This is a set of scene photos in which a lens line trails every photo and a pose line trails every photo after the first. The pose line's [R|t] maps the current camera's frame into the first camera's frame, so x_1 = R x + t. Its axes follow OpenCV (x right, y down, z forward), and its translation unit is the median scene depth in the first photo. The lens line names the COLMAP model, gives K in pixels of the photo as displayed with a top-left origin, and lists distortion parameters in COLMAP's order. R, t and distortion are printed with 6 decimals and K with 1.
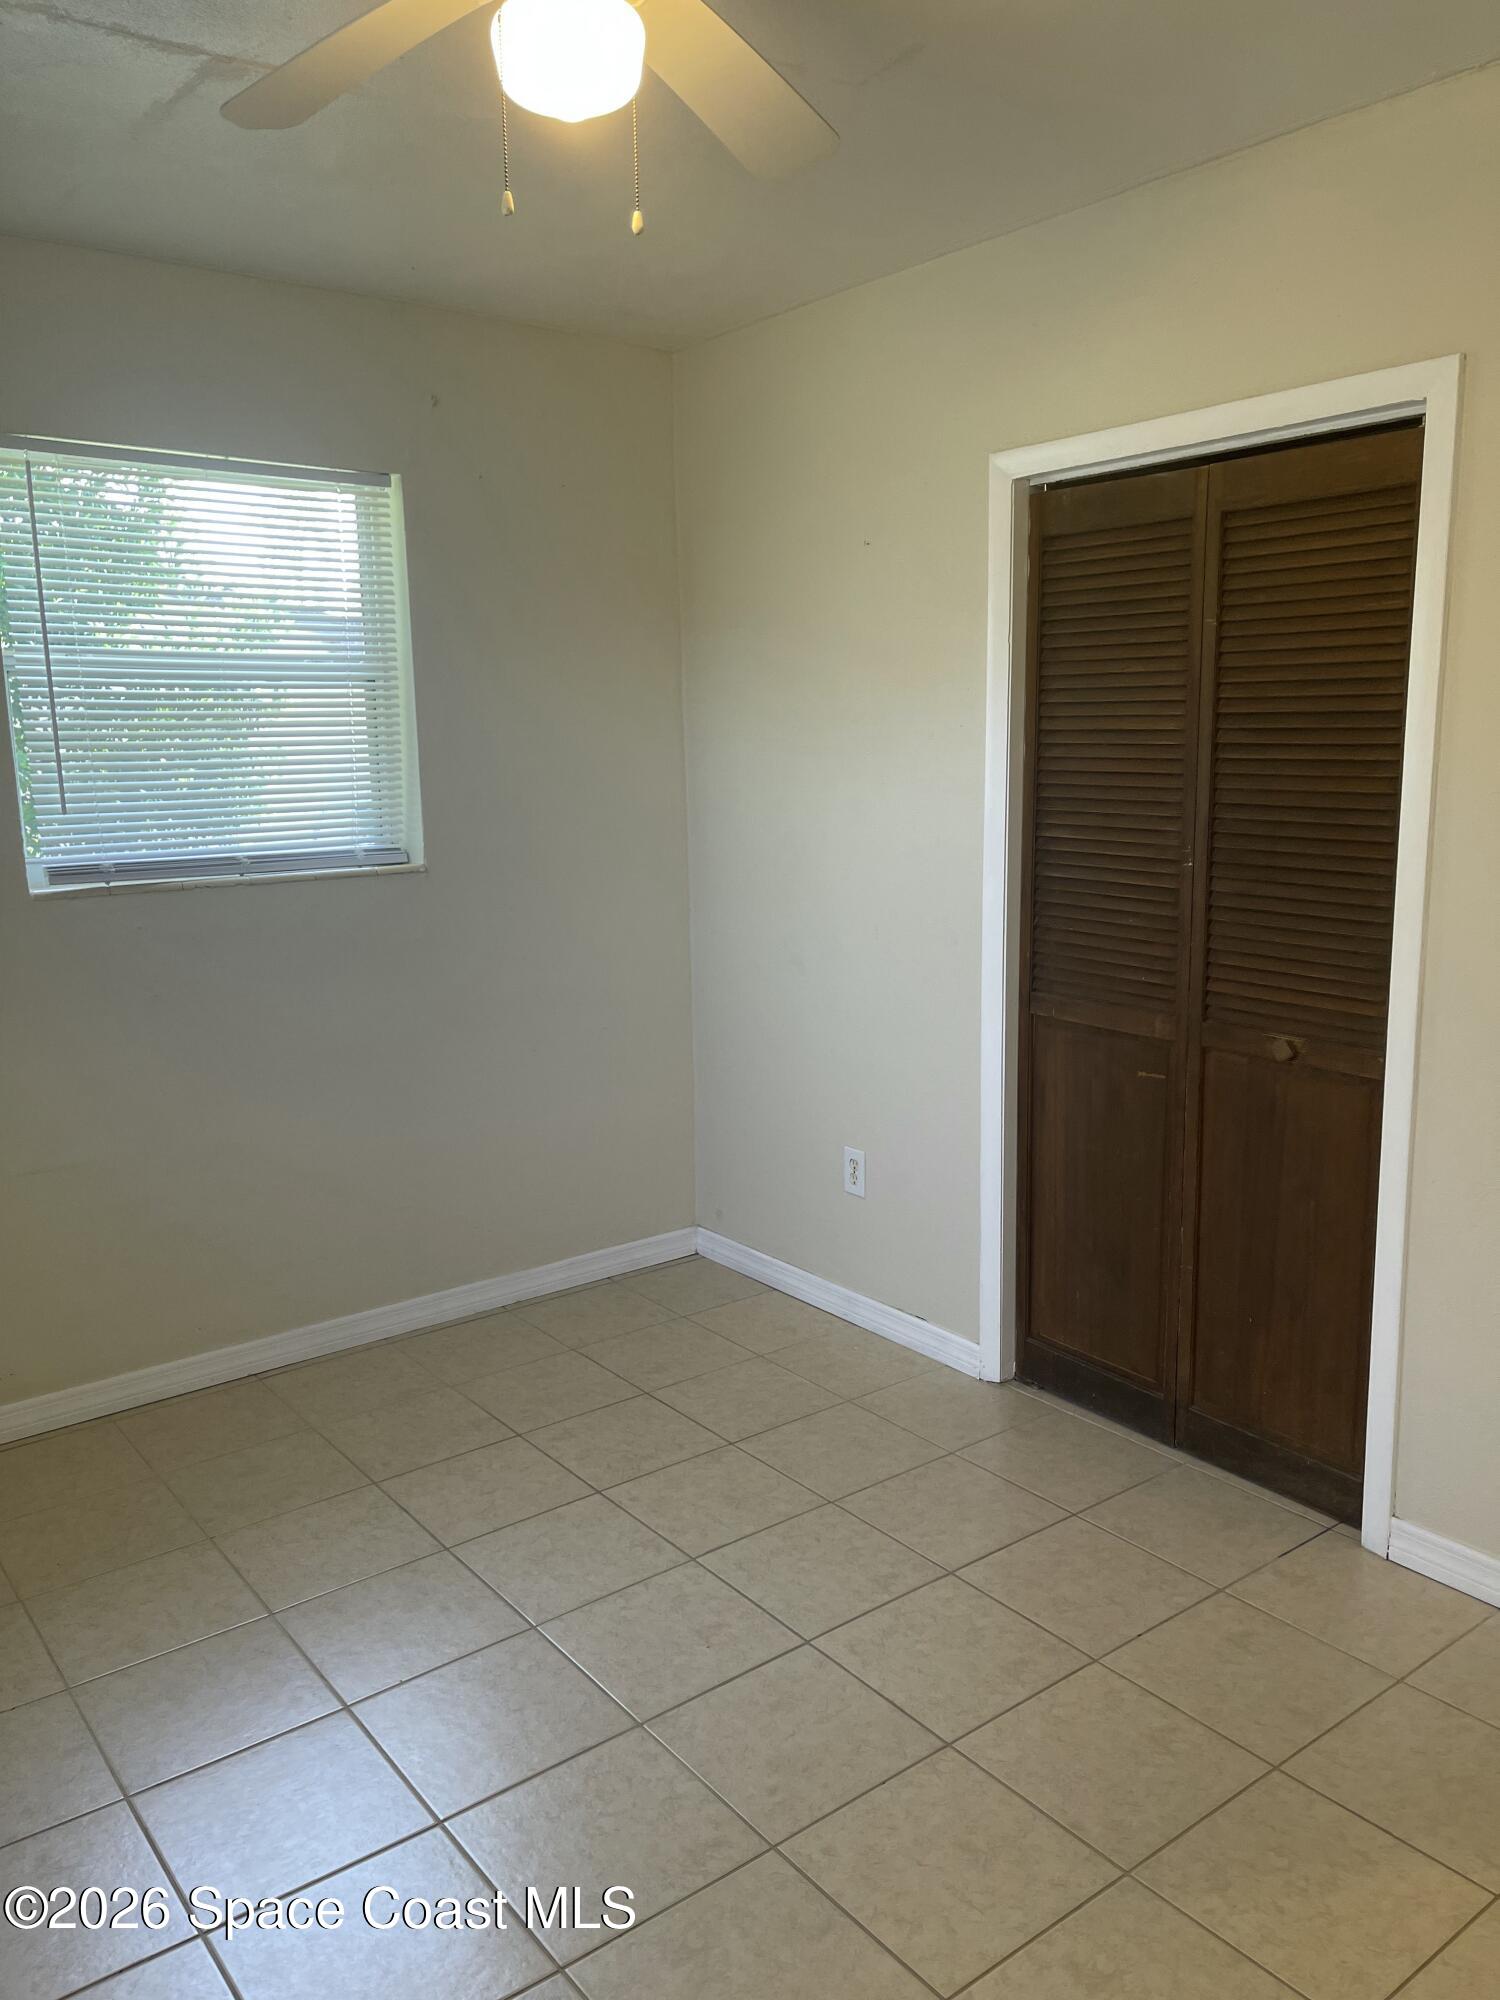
lens RADIAL K [[1488.4, 0, 759.0], [0, 1488.4, 1020.4], [0, 0, 1]] dist [0.051269, -0.089411]
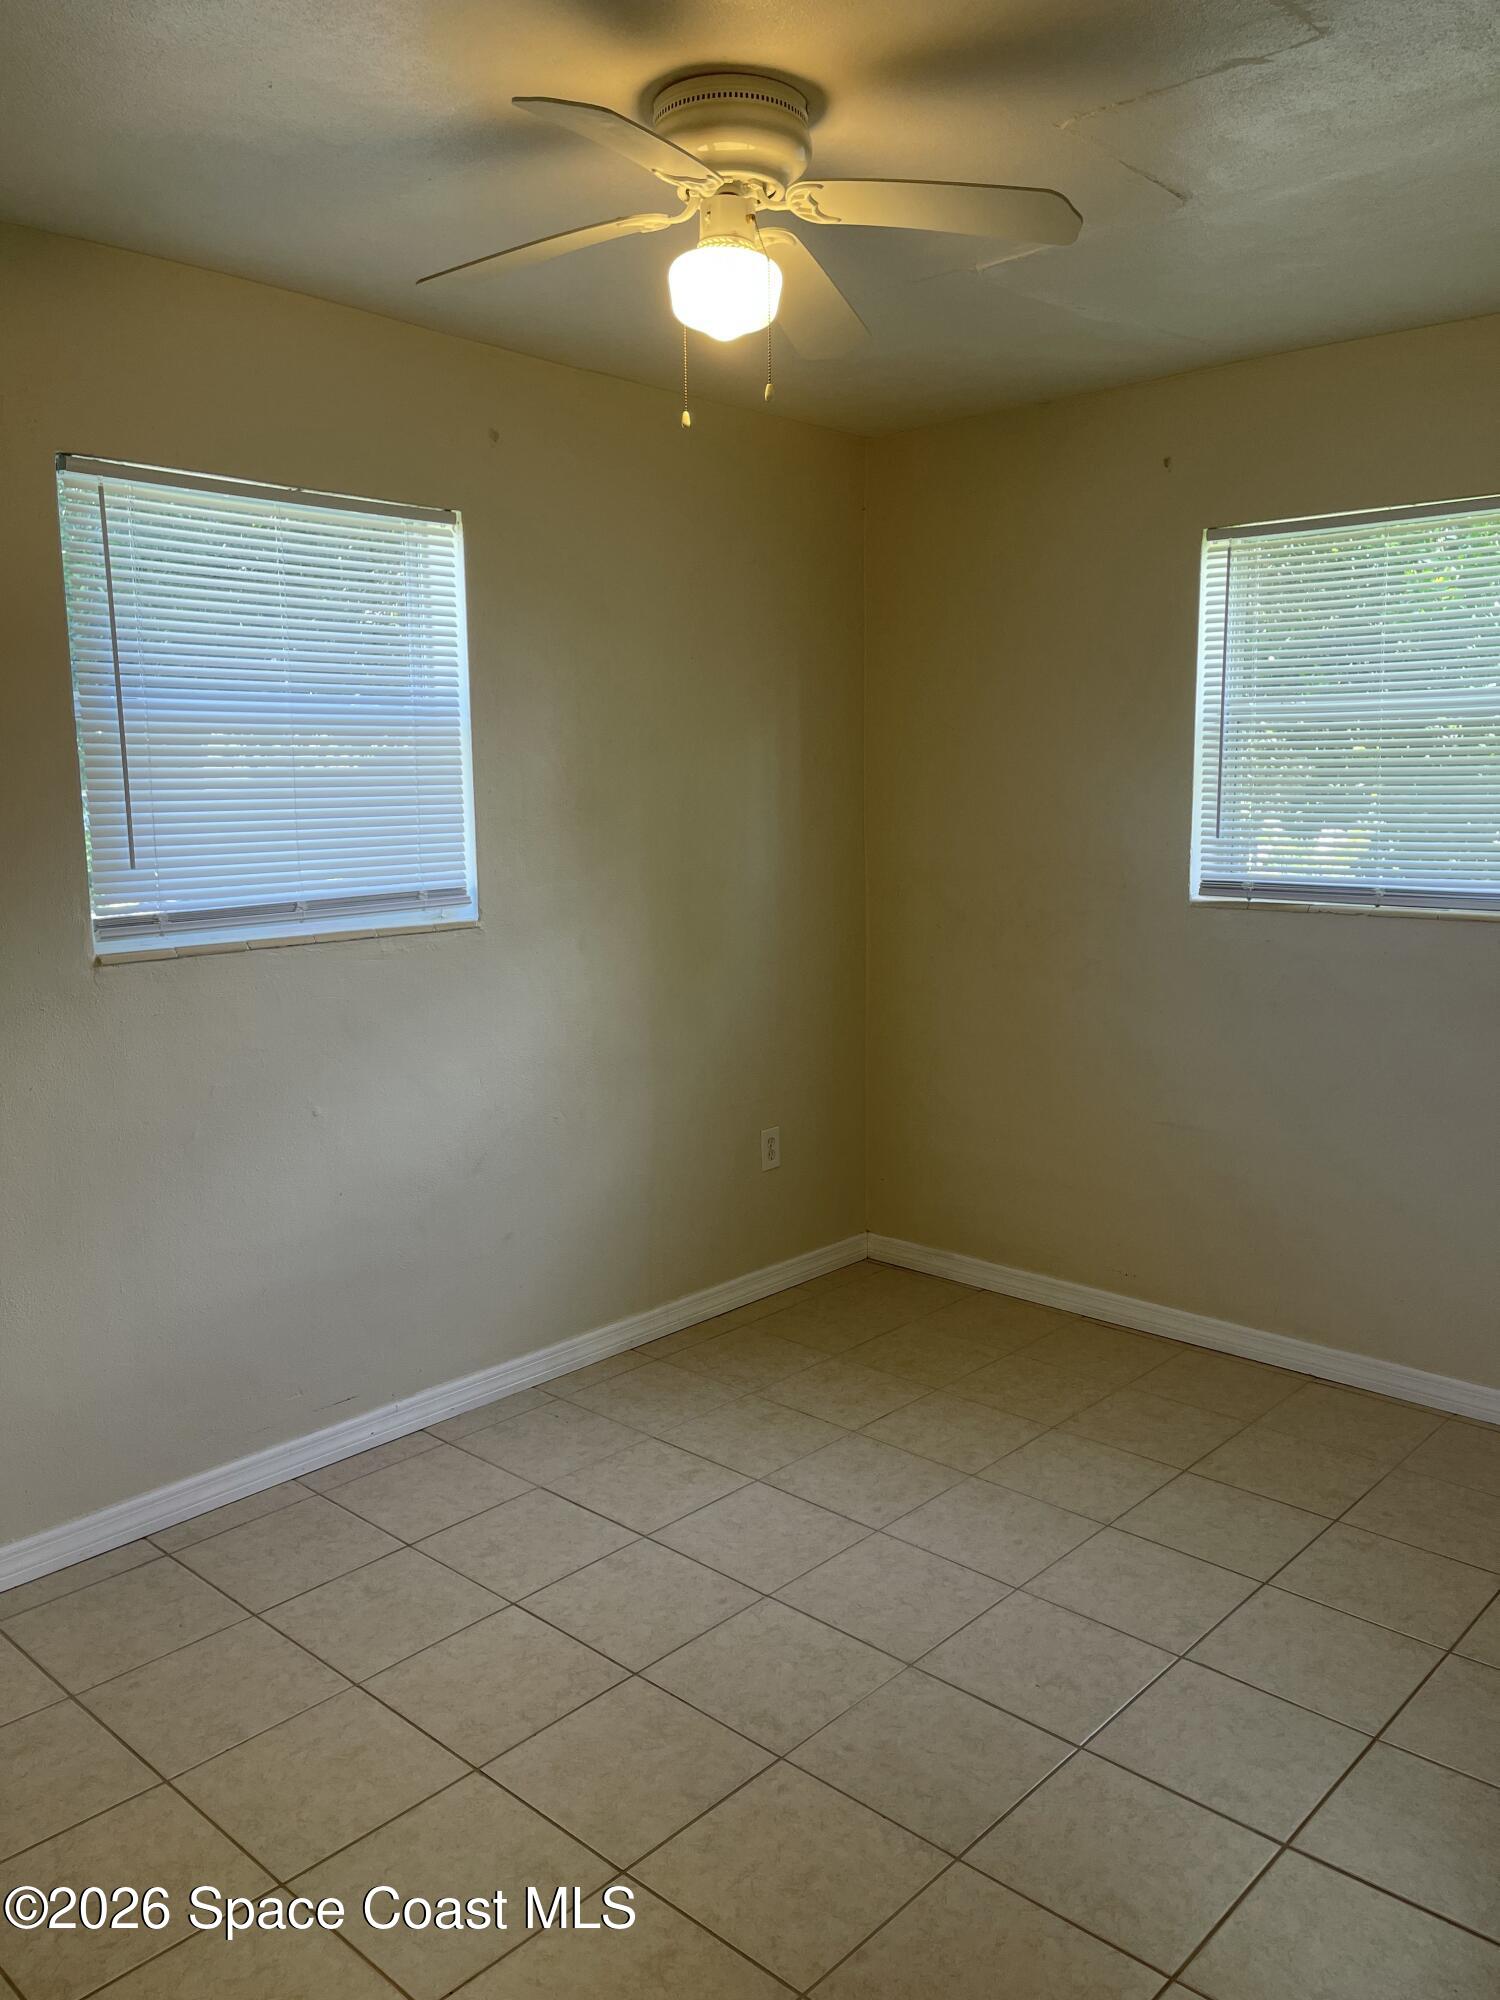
lens RADIAL K [[1488.4, 0, 764.0], [0, 1488.4, 996.2], [0, 0, 1]] dist [0.051269, -0.089411]
pose [[0.180659, 0.161086, -0.970265, 0.665646], [-0.181618, 0.974996, 0.128055, -0.103109], [0.966632, 0.153083, 0.205398, 0.431979]]
